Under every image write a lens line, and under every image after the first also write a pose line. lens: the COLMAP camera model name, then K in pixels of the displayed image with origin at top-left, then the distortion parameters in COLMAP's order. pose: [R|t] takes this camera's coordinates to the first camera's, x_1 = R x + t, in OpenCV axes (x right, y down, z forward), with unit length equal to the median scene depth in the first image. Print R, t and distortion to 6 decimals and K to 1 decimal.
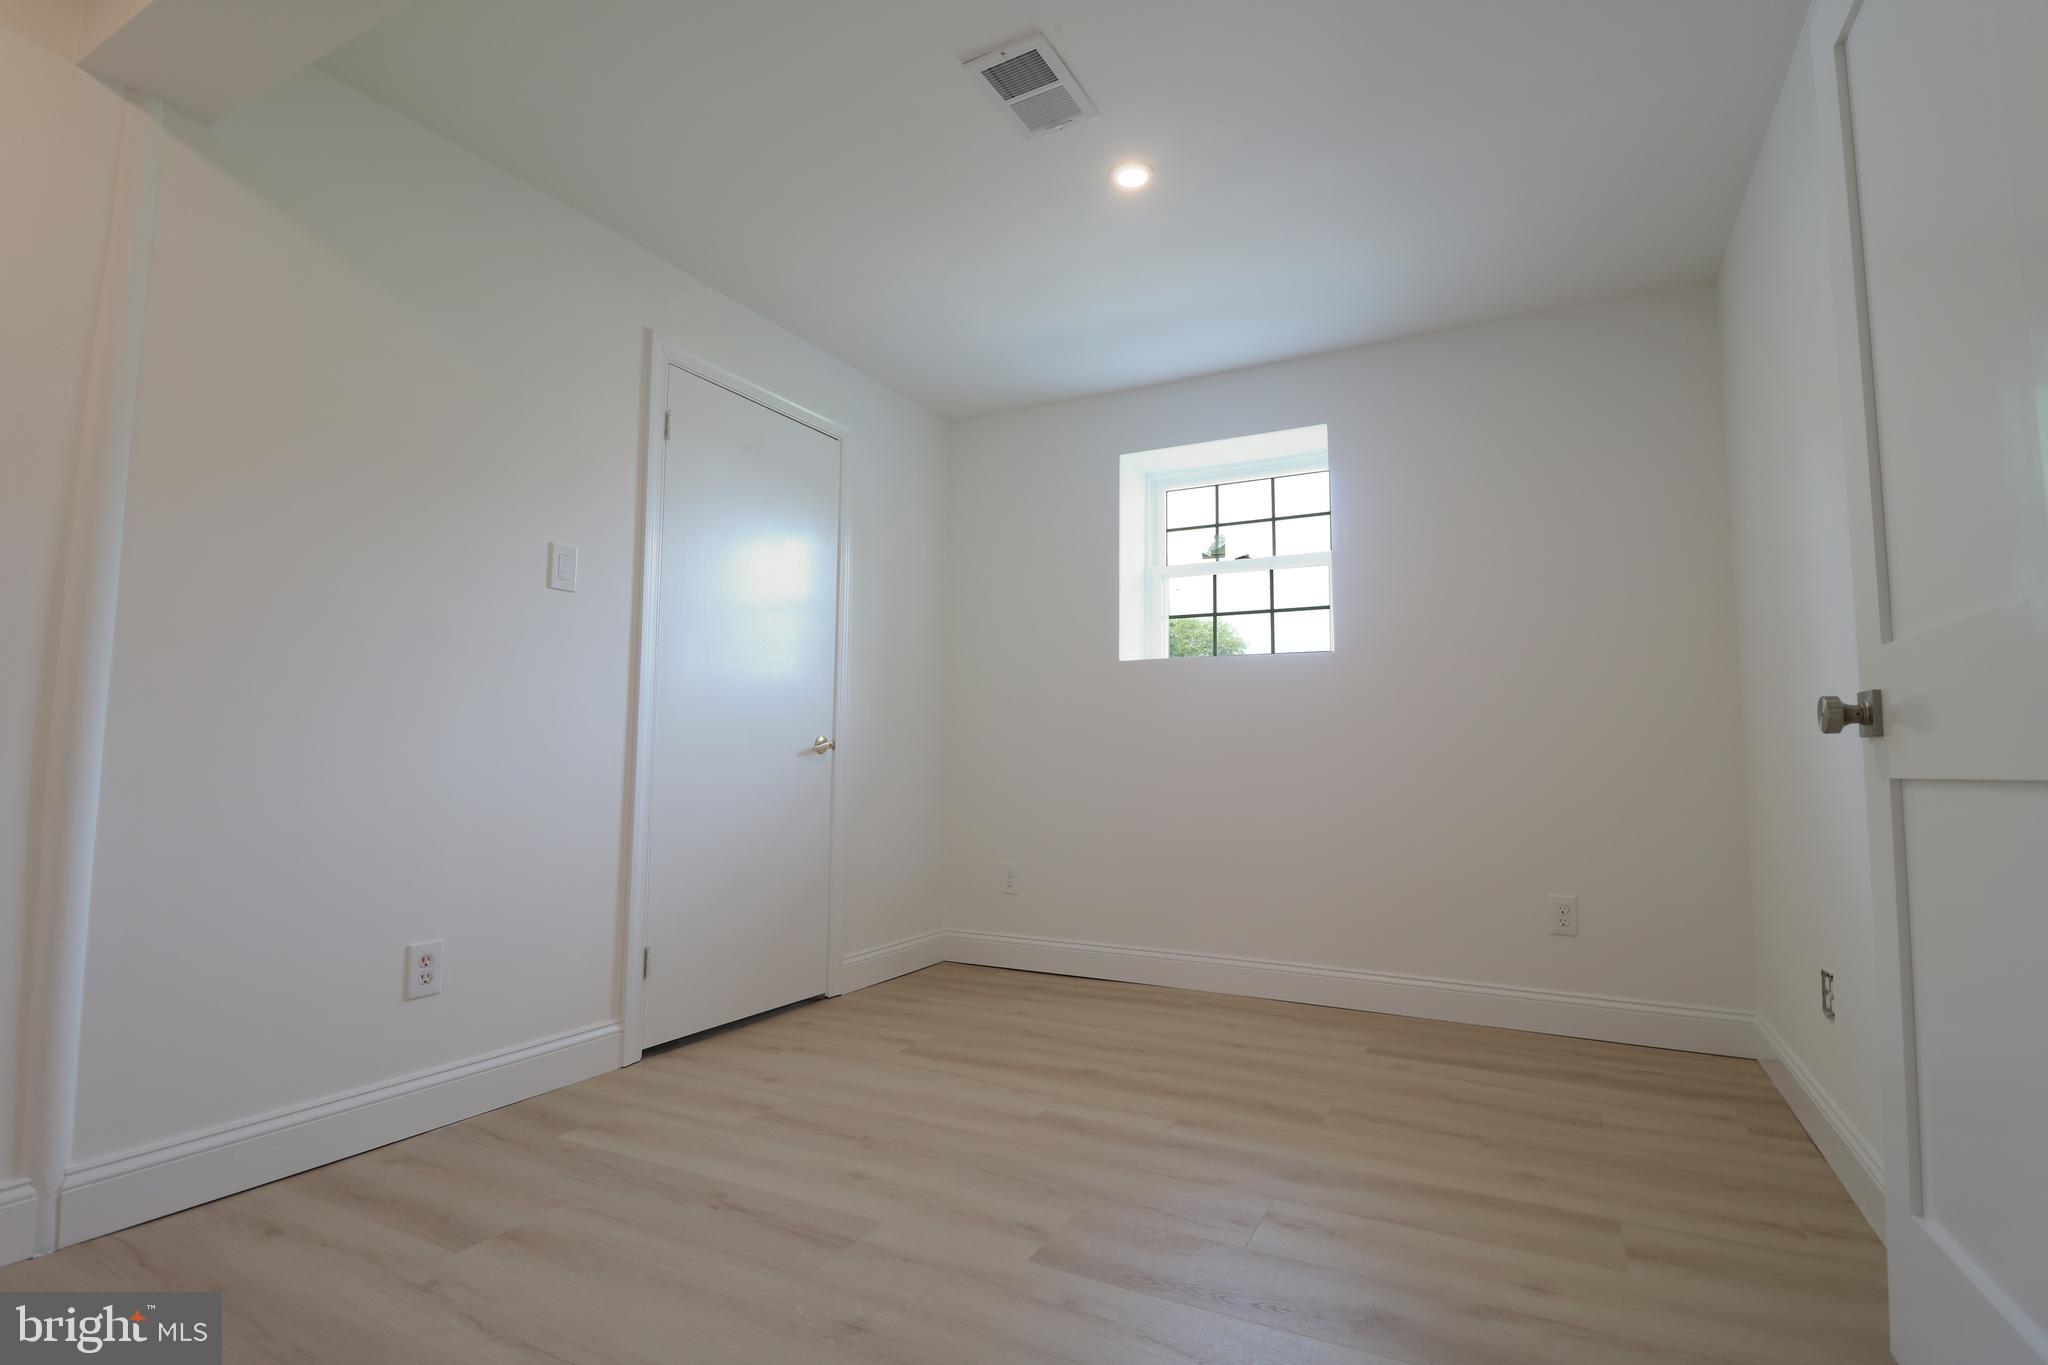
lens RADIAL K [[950.2, 0, 1008.6], [0, 950.2, 687.6], [0, 0, 1]] dist [0.000923, -0.013168]
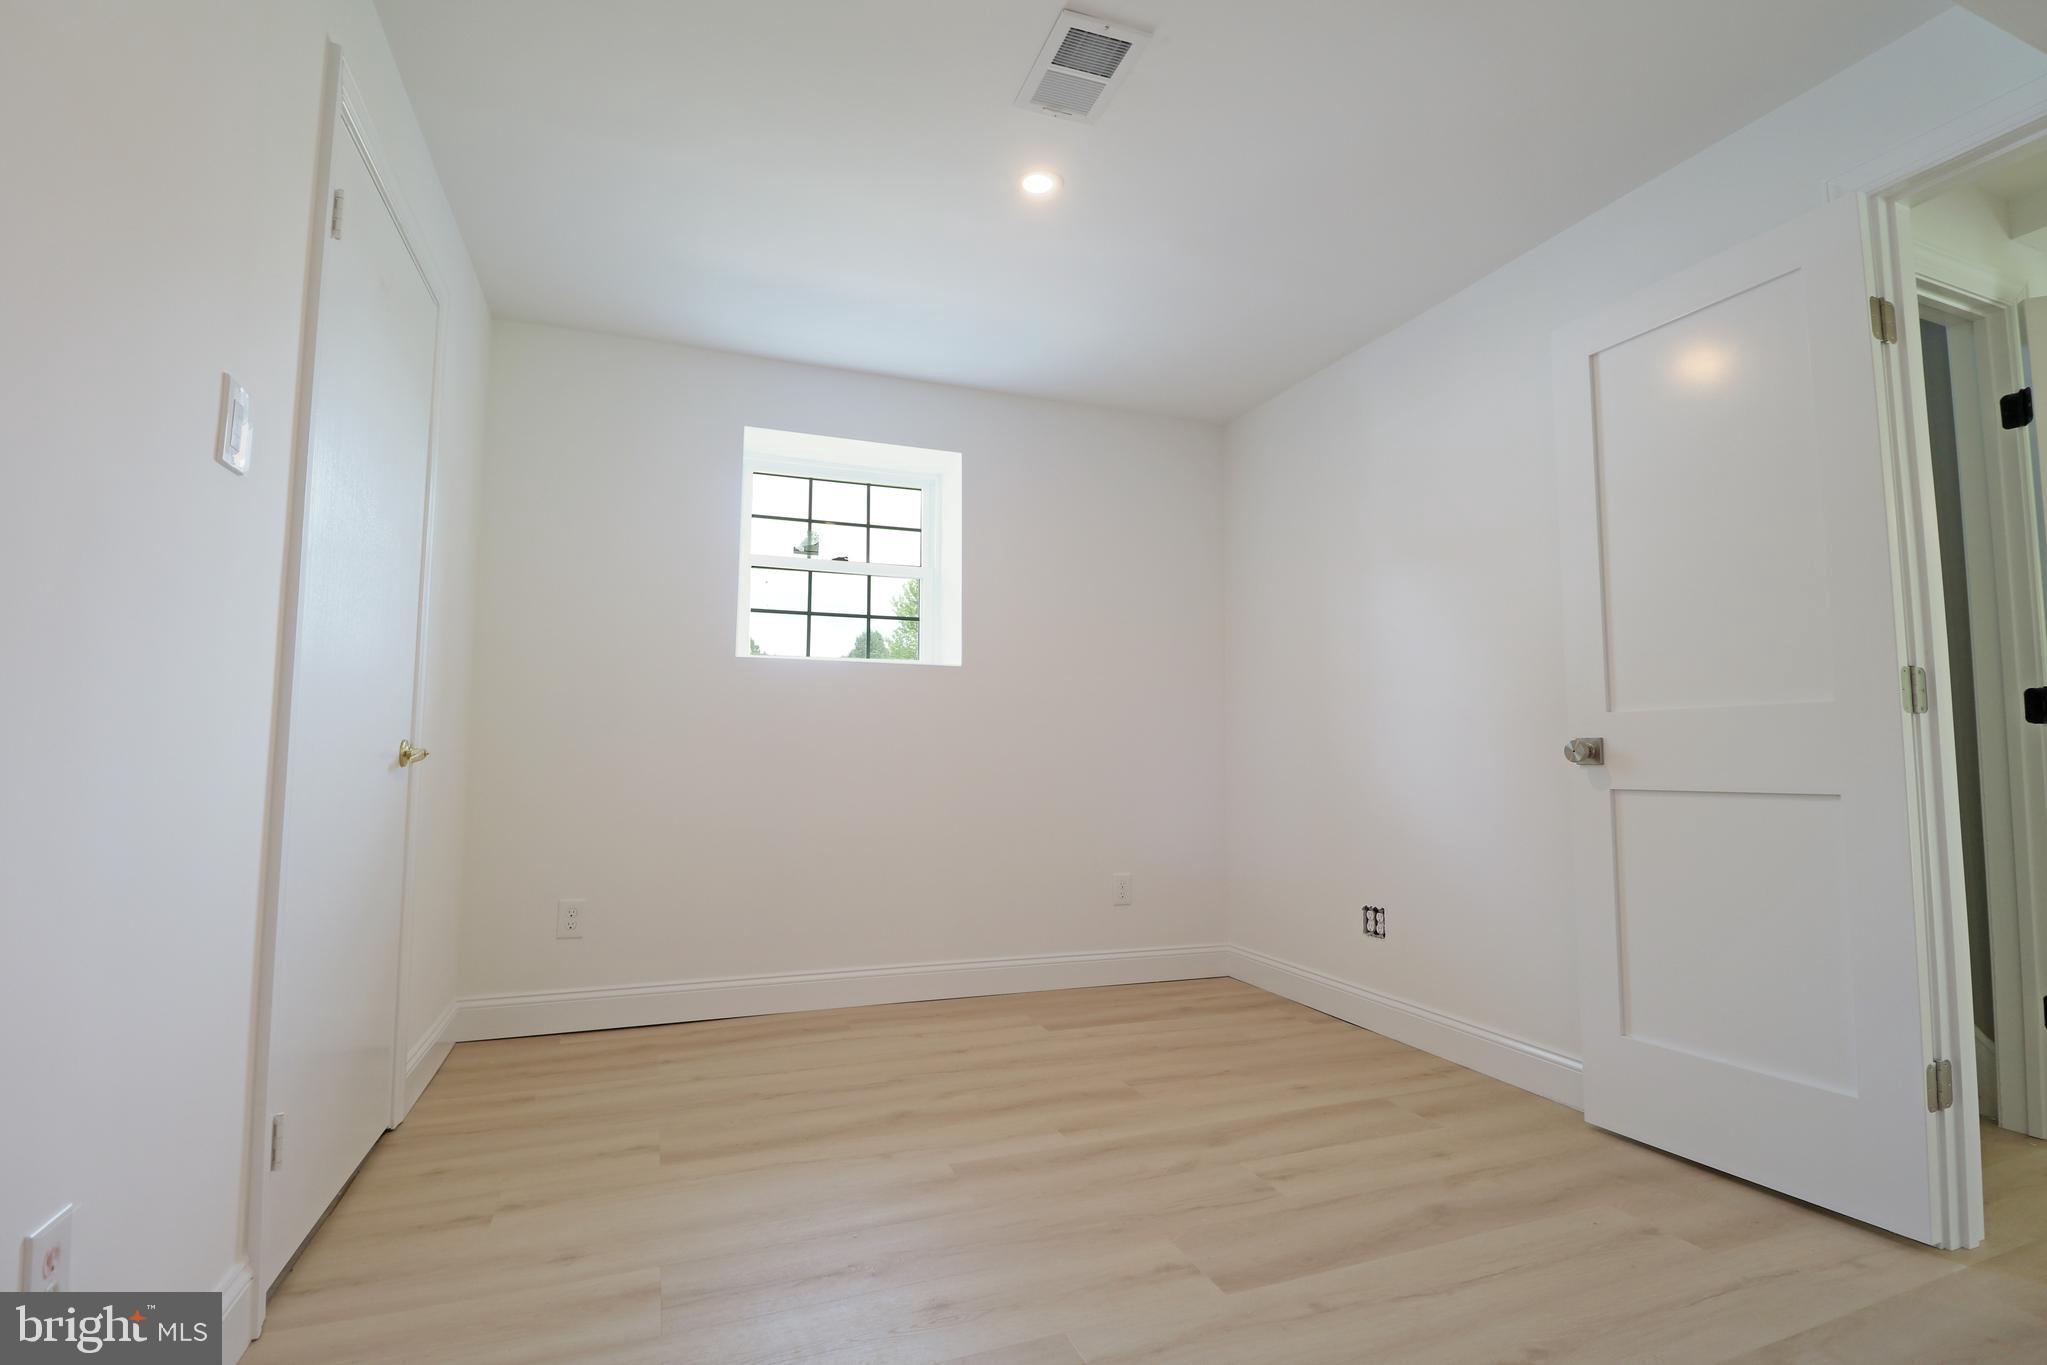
lens RADIAL K [[949.7, 0, 1006.5], [0, 949.7, 685.5], [0, 0, 1]] dist [0.000923, -0.013168]
pose [[0.665415, 0.051394, 0.744703, -0.513960], [-0.057576, 0.998189, -0.017441, 0.000370], [-0.744250, -0.031271, 0.667168, 0.302176]]
